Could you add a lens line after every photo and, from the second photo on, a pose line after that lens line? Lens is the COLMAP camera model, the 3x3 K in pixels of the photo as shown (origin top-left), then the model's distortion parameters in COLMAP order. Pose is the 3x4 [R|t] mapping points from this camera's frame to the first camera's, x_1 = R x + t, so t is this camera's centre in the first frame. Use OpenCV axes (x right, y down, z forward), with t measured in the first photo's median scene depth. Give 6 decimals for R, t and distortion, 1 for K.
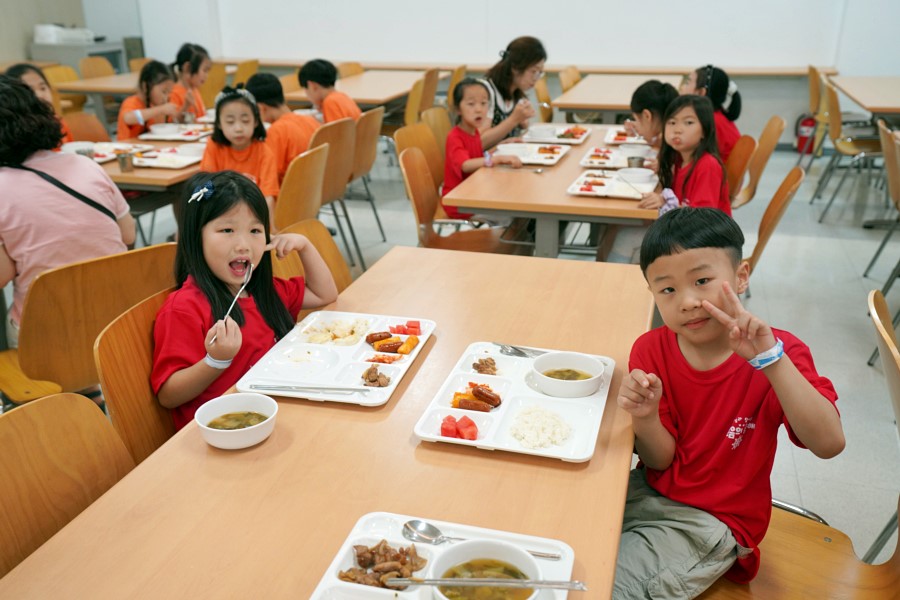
lens RADIAL K [[854.6, 0, 453.5], [0, 854.6, 297.2], [0, 0, 1]] dist [0.059982, 0.012700]
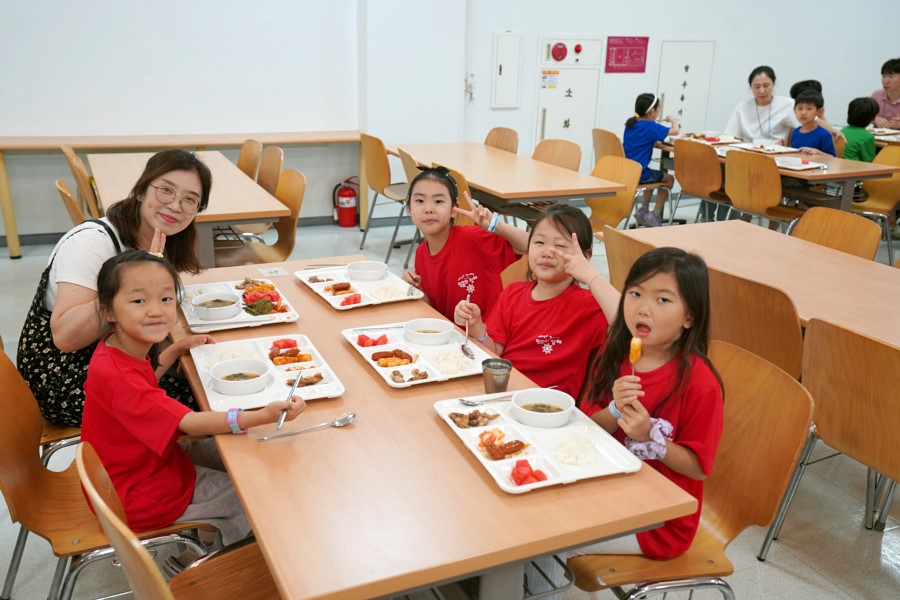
lens RADIAL K [[858.5, 0, 450.0], [0, 858.5, 300.0], [0, 0, 1]] dist [0.052804, 0.042248]
pose [[0.767177, -0.174428, 0.617264, -0.063919], [0.199877, 0.979411, 0.028344, -0.101430], [-0.609499, 0.101632, 0.786246, 0.275395]]
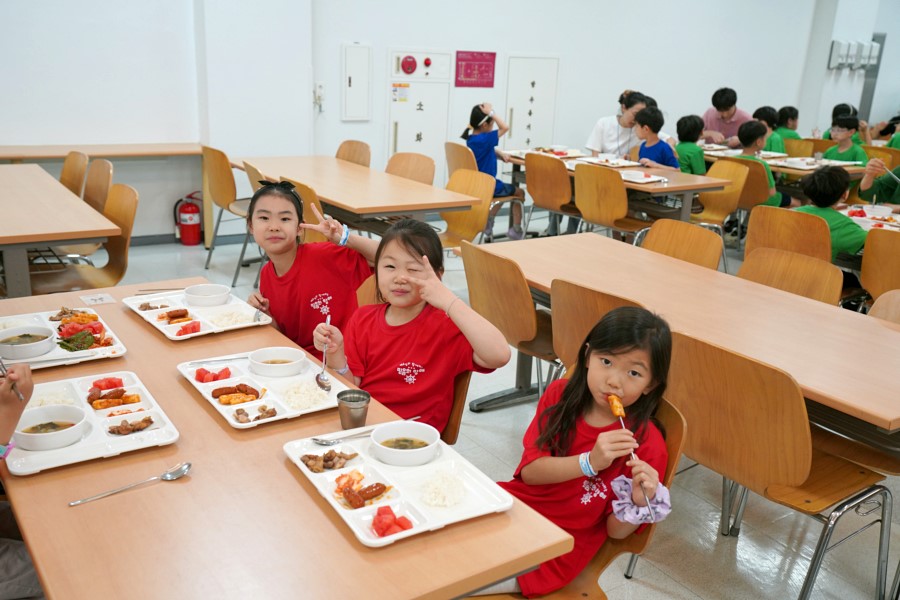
lens RADIAL K [[858.5, 0, 450.0], [0, 858.5, 300.0], [0, 0, 1]] dist [0.052804, 0.042248]
pose [[0.649325, -0.185086, 0.737645, -0.048678], [0.223300, 0.973581, 0.047722, -0.103409], [-0.726989, 0.133729, 0.673500, 0.290568]]
